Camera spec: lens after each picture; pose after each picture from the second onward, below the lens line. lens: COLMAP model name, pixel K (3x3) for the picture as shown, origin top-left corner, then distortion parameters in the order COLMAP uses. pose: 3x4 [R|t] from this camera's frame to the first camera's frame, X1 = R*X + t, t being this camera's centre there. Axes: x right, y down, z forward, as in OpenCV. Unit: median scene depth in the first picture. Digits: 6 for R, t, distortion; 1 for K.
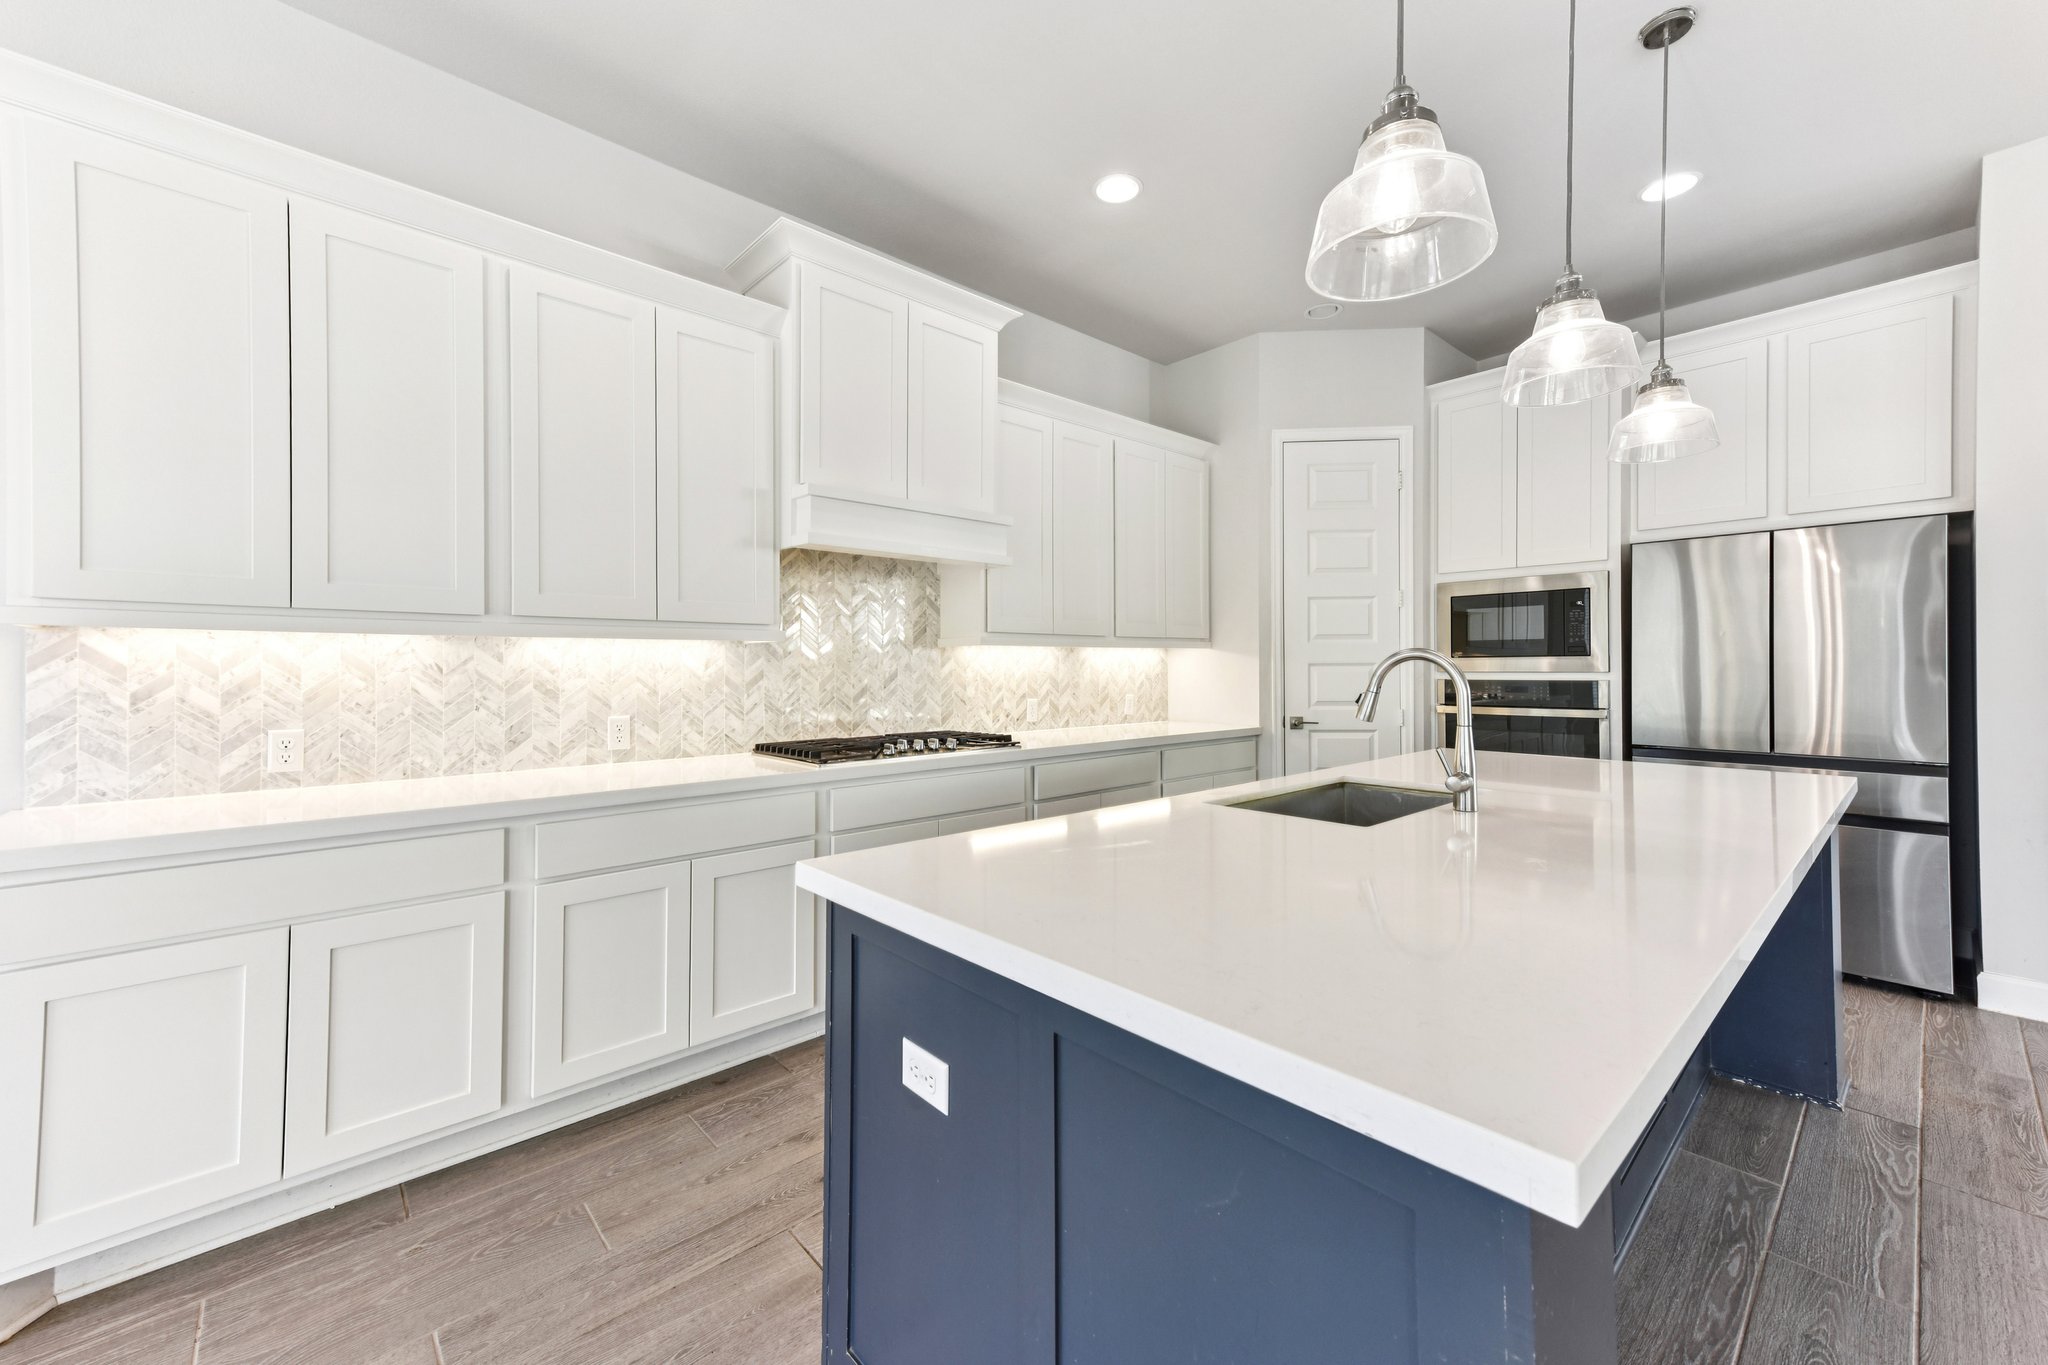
lens RADIAL K [[793.9, 0, 1015.2], [0, 793.9, 667.7], [0, 0, 1]] dist [0.000408, -0.000048]
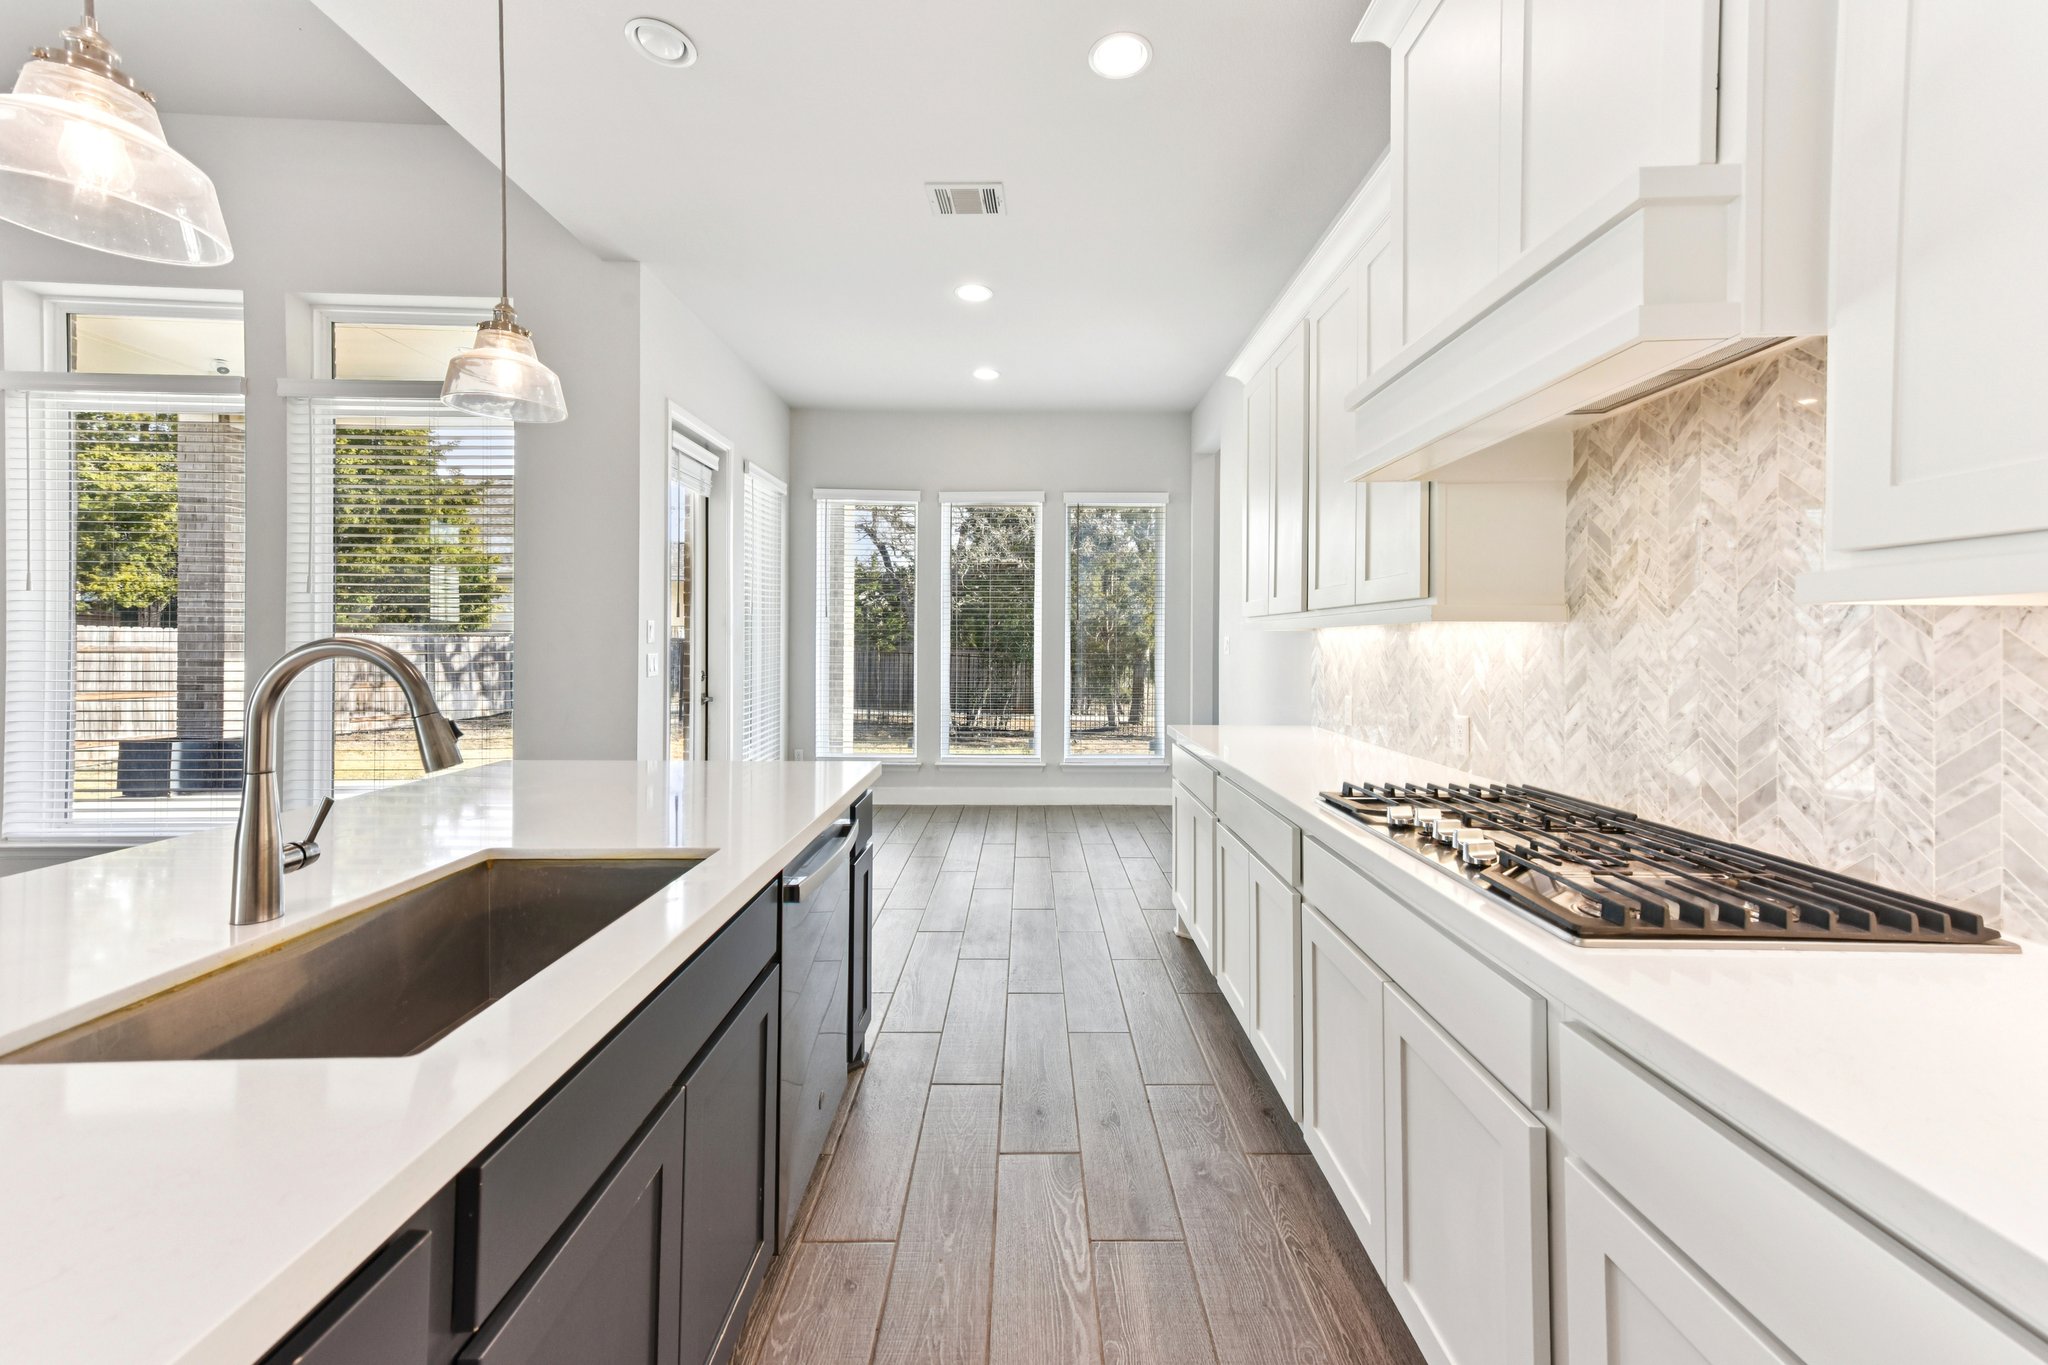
lens RADIAL K [[793.9, 0, 1045.9], [0, 793.9, 638.6], [0, 0, 1]] dist [0.000408, -0.000048]
pose [[-0.644092, -0.004418, -0.764935, 0.381977], [-0.005929, 0.999982, -0.000783, -0.015175], [0.764925, 0.004031, -0.644107, 1.077331]]
